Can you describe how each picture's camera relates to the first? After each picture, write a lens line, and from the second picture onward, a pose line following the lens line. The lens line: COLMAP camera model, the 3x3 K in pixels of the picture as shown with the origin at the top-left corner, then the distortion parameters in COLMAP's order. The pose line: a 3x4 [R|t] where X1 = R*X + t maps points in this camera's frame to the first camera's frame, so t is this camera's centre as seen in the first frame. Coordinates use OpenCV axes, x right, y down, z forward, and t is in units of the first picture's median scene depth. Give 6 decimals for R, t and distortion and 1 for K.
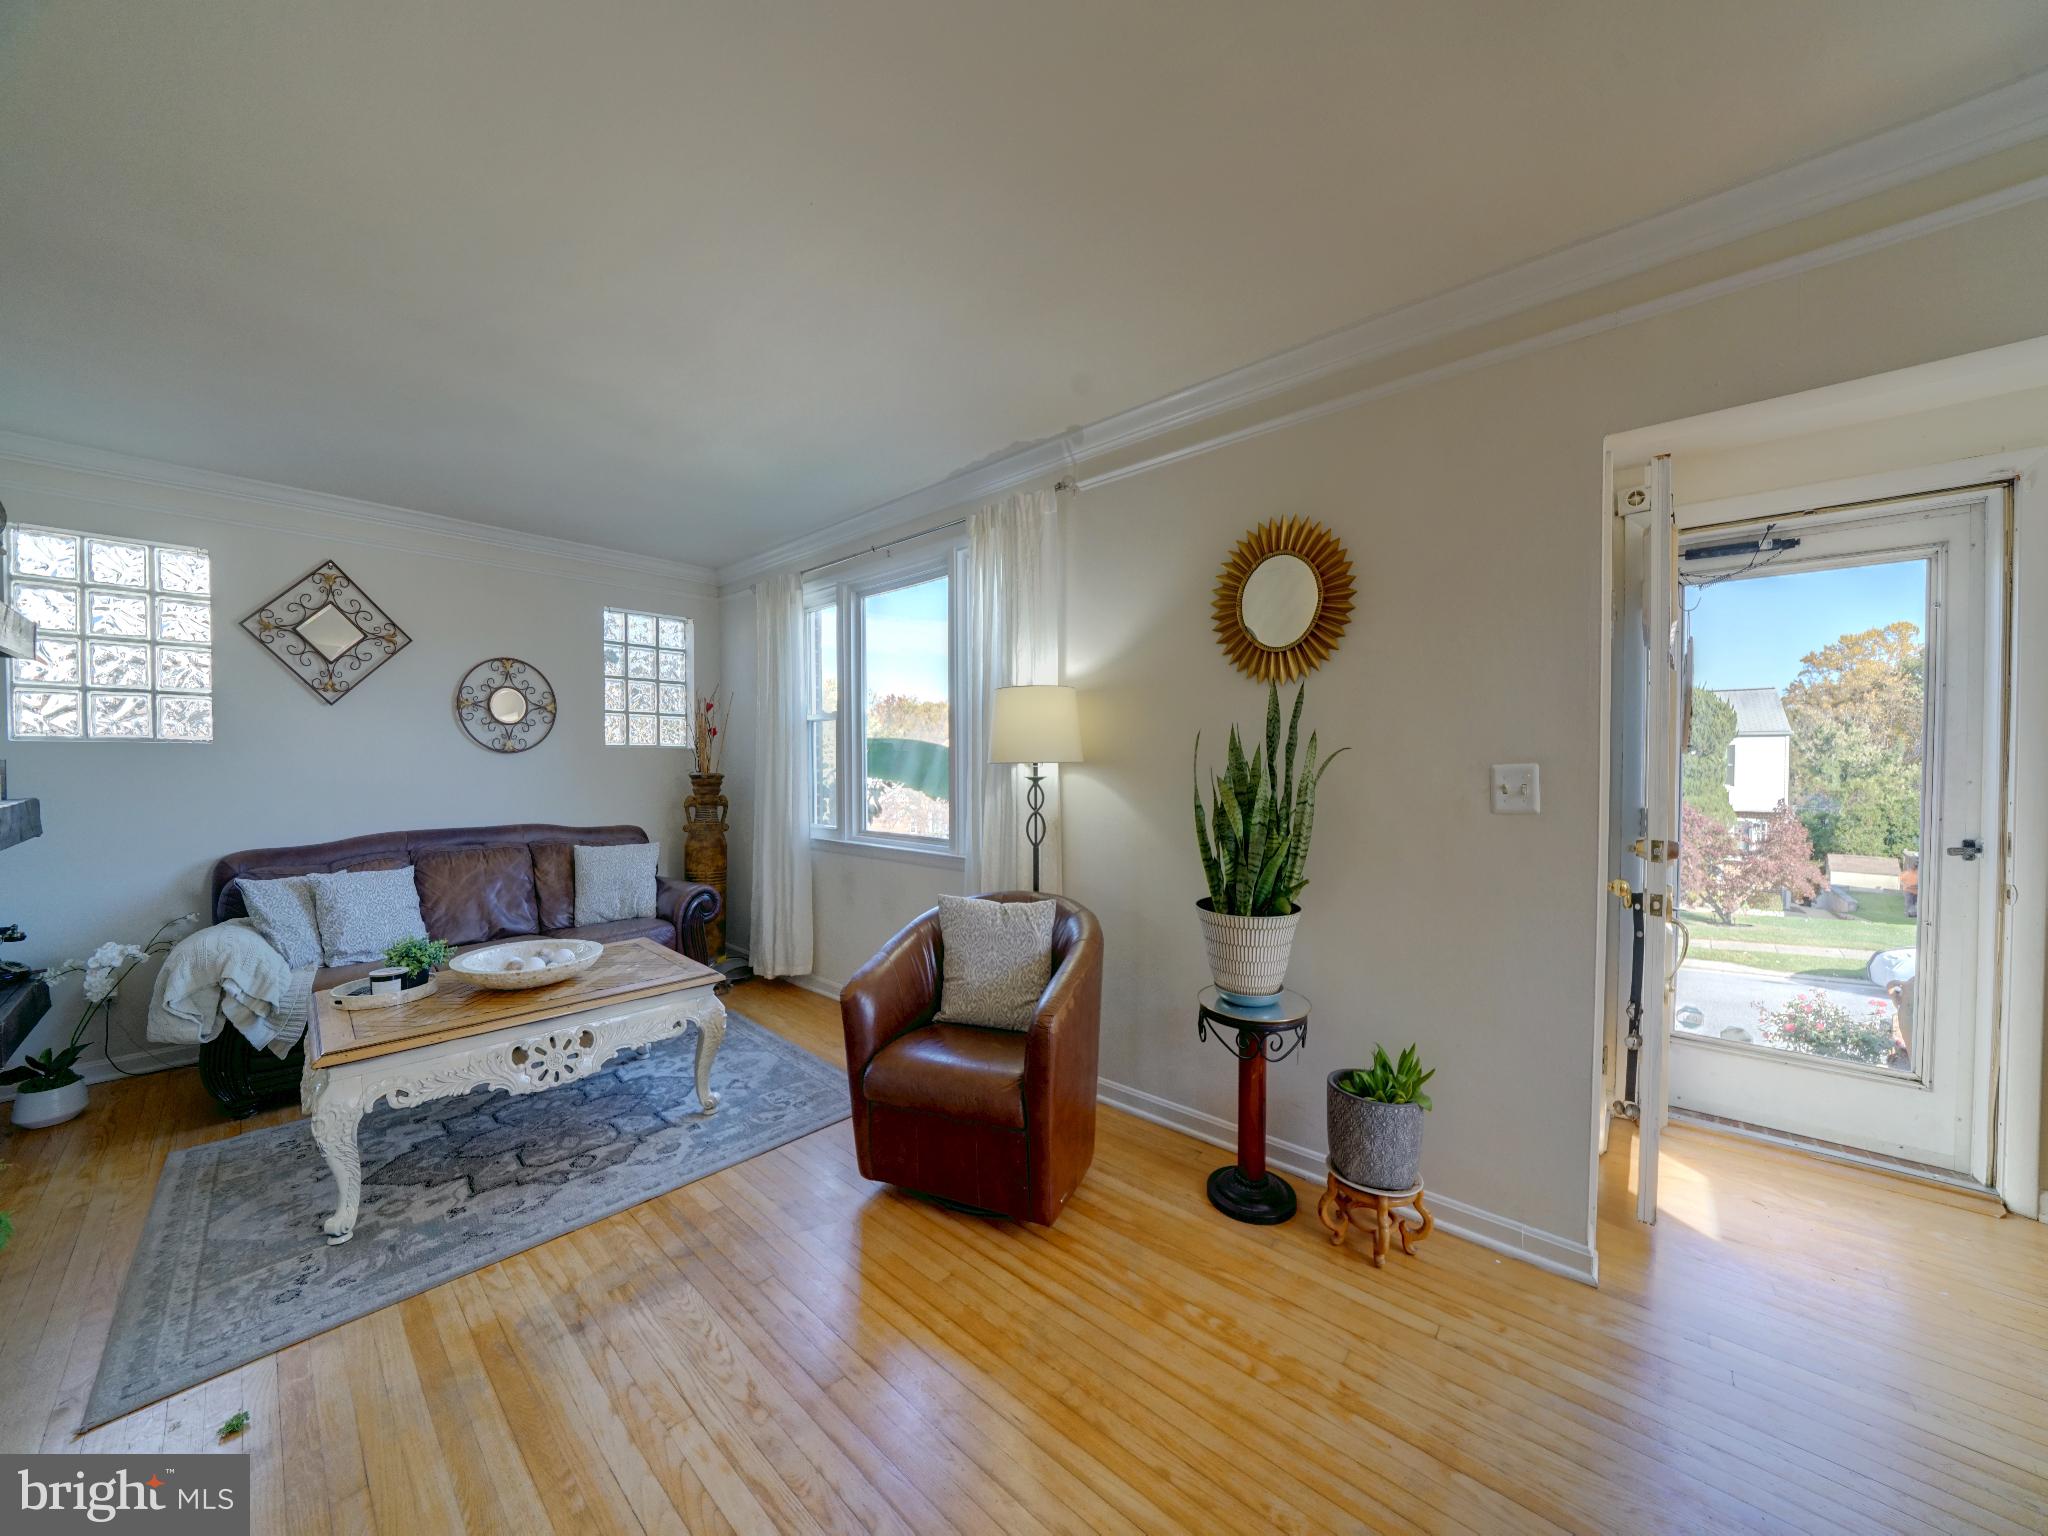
lens RADIAL K [[723.5, 0, 1006.0], [0, 723.5, 773.2], [0, 0, 1]] dist [-0.019682, 0.002410]
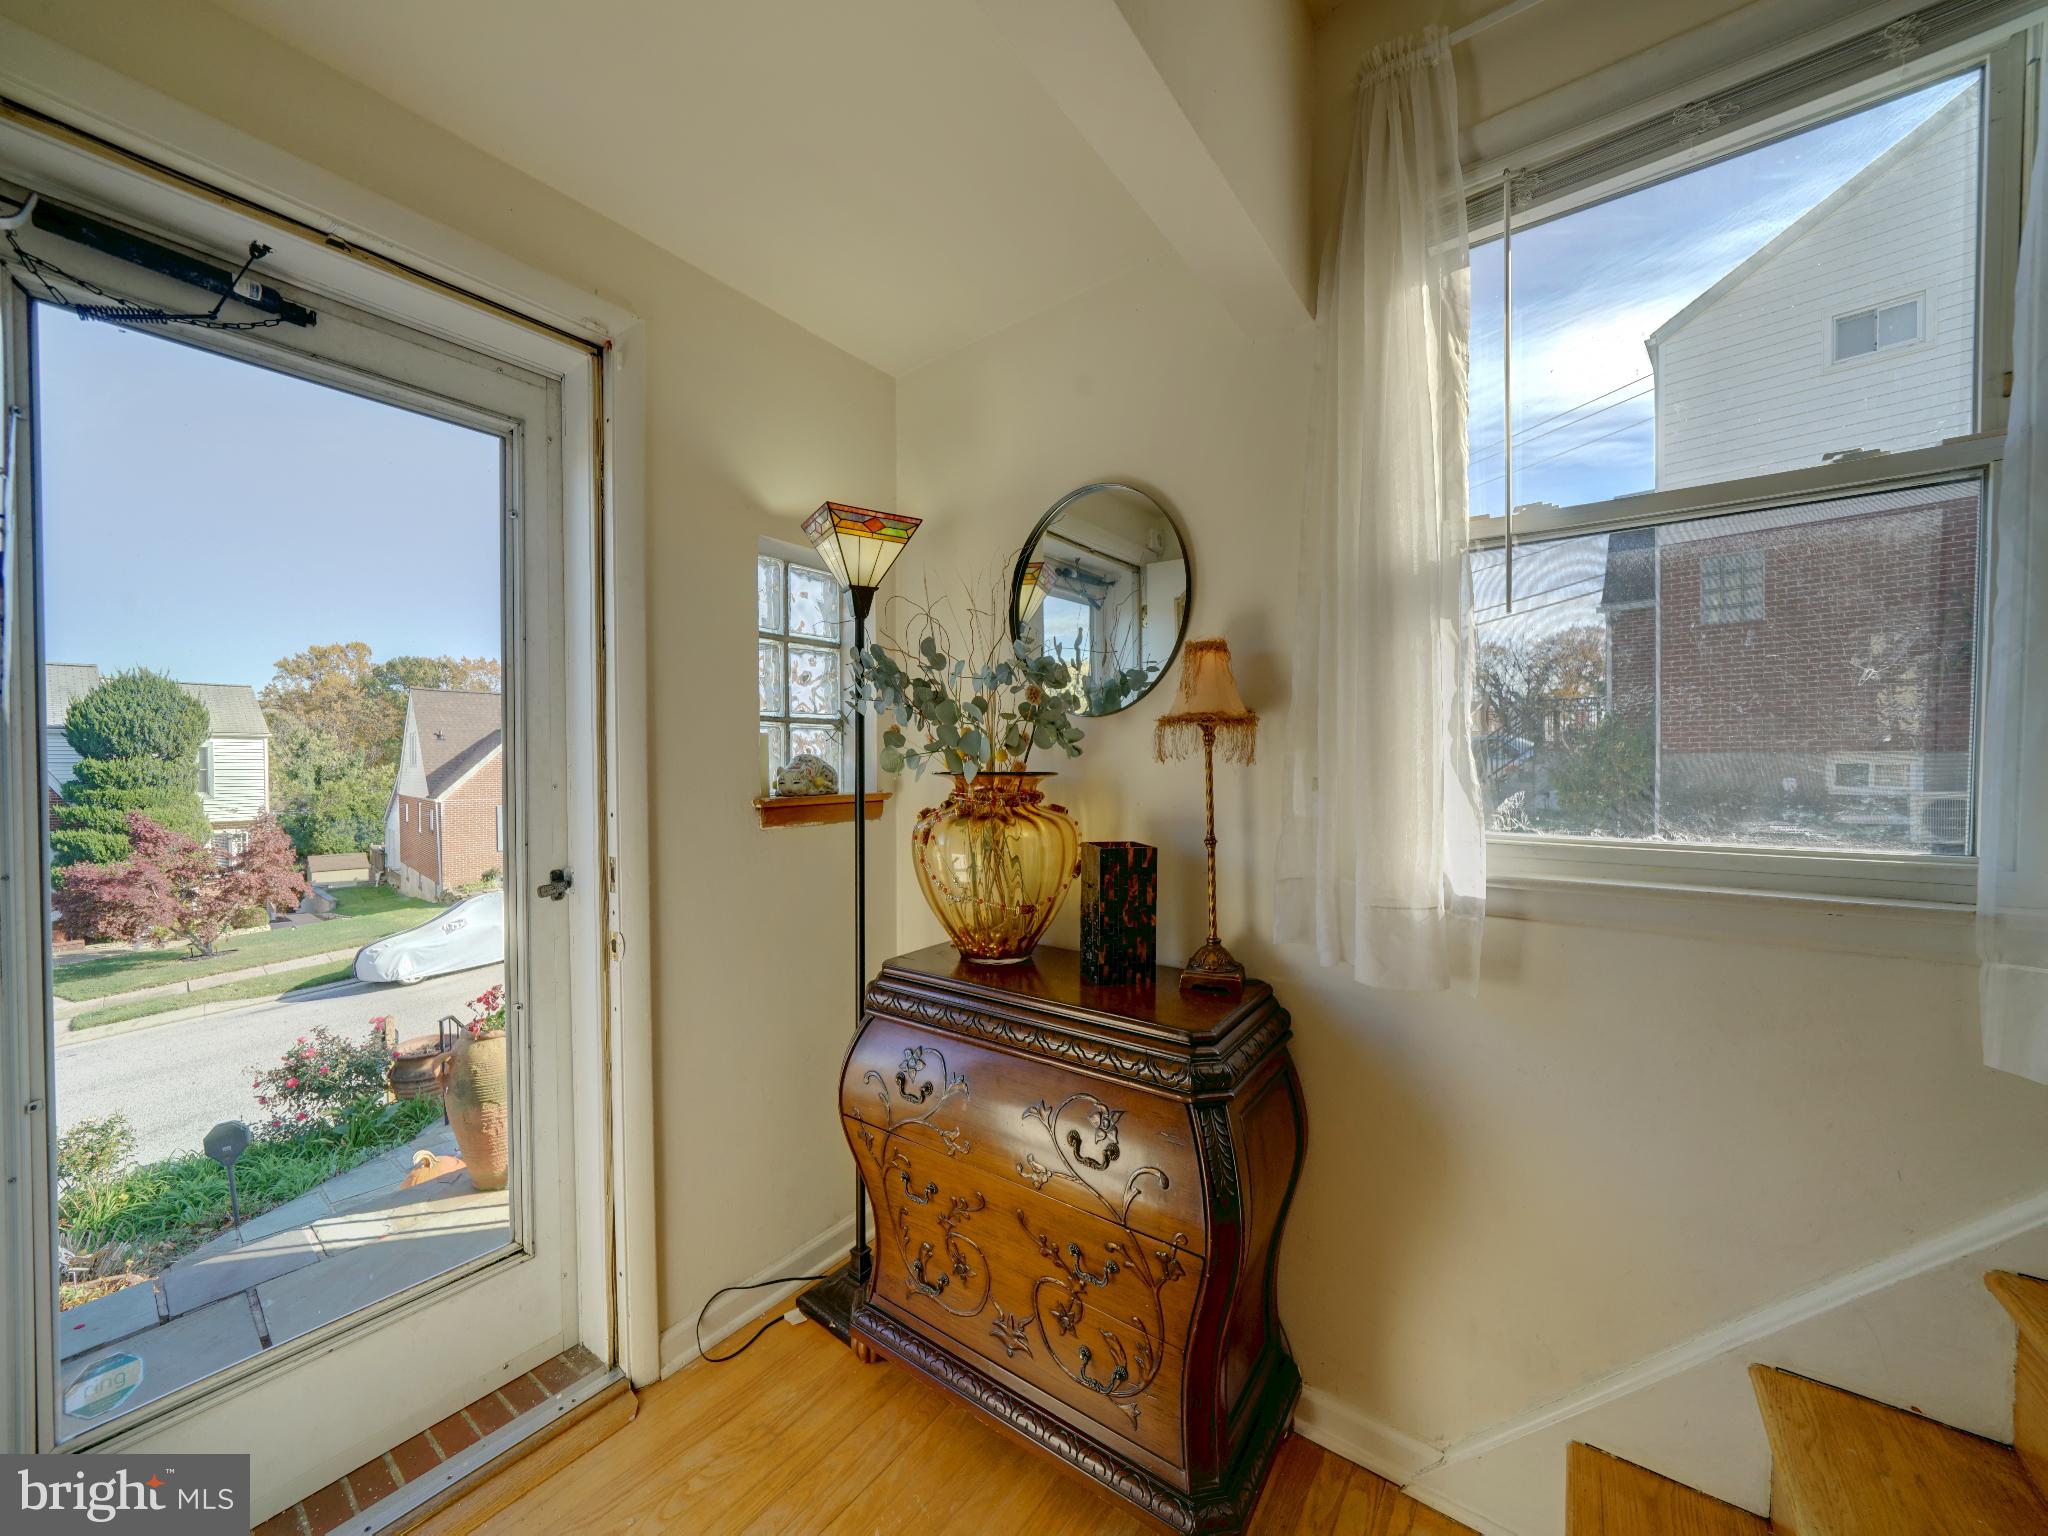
lens RADIAL K [[737.9, 0, 1022.3], [0, 737.9, 775.3], [0, 0, 1]] dist [-0.016185, 0.000063]
pose [[-0.070878, -0.016270, 0.997352, 0.399074], [0.020275, 0.999637, 0.017748, -0.000662], [-0.997279, 0.021480, -0.070522, 0.378536]]
